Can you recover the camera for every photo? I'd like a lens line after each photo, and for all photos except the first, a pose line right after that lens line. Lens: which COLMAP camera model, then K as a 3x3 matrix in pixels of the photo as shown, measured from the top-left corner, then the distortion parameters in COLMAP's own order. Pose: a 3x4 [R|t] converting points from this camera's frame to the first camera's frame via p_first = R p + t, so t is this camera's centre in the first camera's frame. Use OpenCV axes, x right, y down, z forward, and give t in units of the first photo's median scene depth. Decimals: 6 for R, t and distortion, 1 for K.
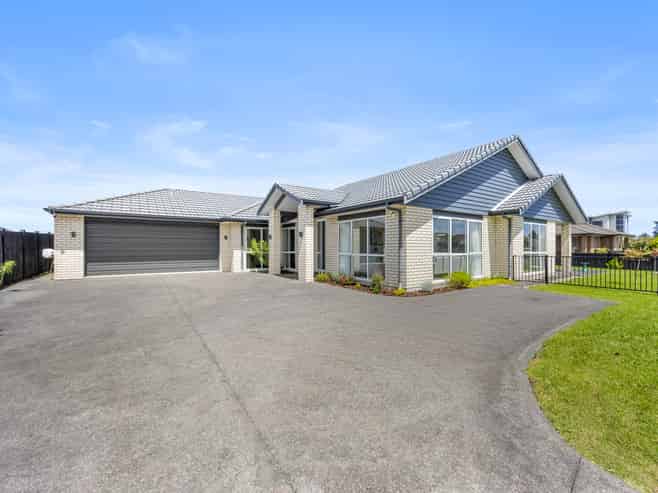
lens RADIAL K [[290.4, 0, 329.0], [0, 290.4, 246.5], [0, 0, 1]] dist [-0.000334, -0.000022]
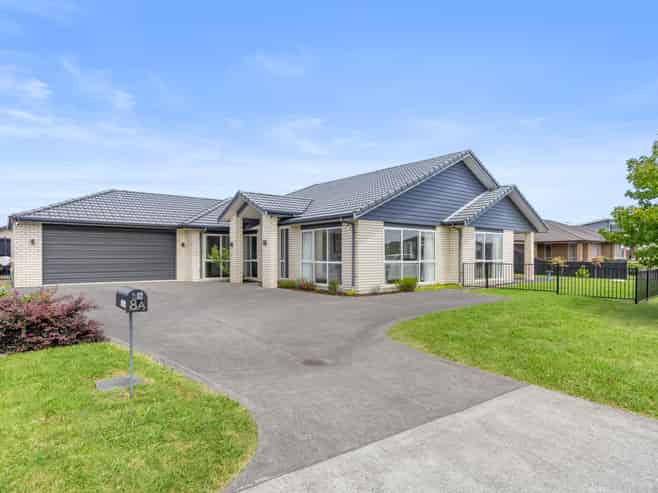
lens RADIAL K [[423.0, 0, 319.3], [0, 423.0, 248.2], [0, 0, 1]] dist [0.001556, -0.000028]
pose [[0.998718, 0.001523, 0.050589, 0.019420], [-0.000916, 0.999927, -0.012027, -0.003947], [-0.050604, 0.011965, 0.998647, -0.469563]]
